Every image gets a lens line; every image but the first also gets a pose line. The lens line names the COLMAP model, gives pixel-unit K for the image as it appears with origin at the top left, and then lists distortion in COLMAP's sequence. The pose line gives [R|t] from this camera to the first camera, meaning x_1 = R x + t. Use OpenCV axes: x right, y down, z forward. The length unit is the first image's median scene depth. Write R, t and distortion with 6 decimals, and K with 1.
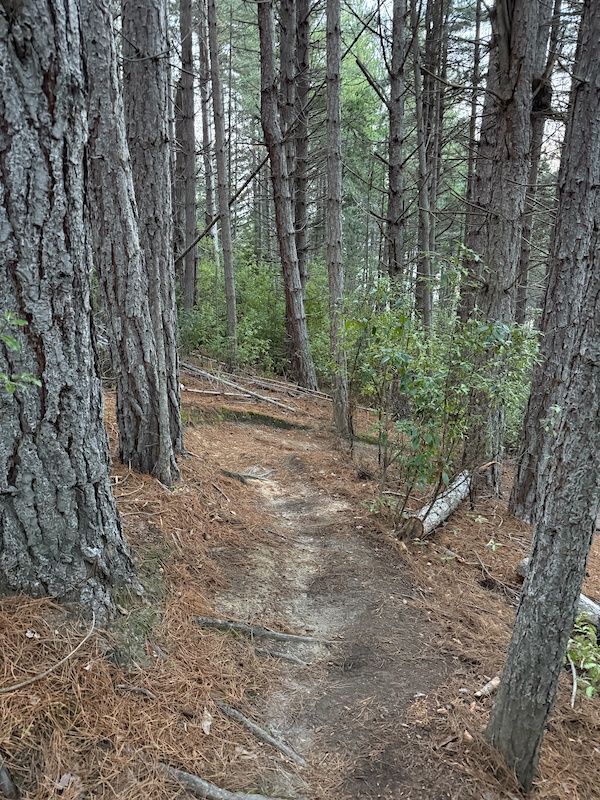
lens RADIAL K [[552.0, 0, 300.0], [0, 552.0, 400.0], [0, 0, 1]] dist [0.074730, -0.084809]
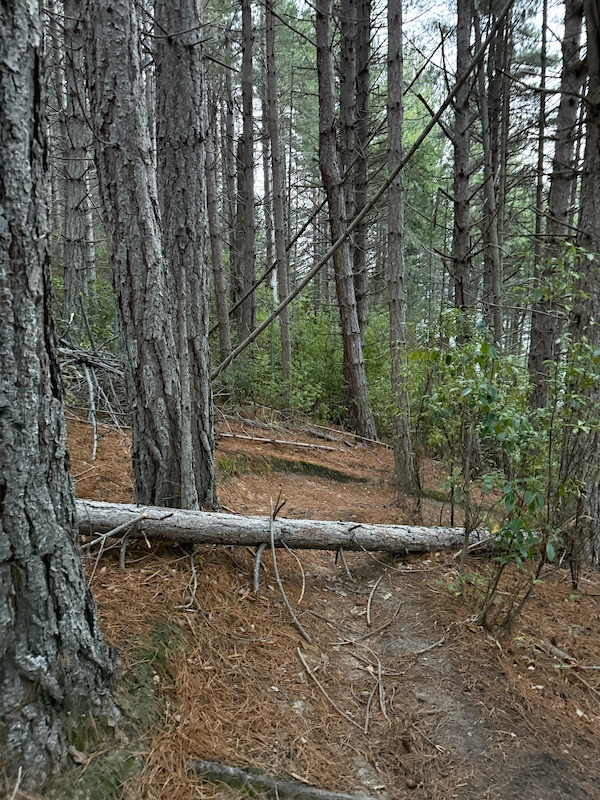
lens RADIAL K [[552.0, 0, 300.0], [0, 552.0, 400.0], [0, 0, 1]] dist [0.074730, -0.084809]
pose [[0.994381, 0.002561, -0.105829, 0.004292], [-0.012544, 0.995515, -0.093770, 0.013457], [0.105114, 0.094570, 0.989953, 0.205584]]
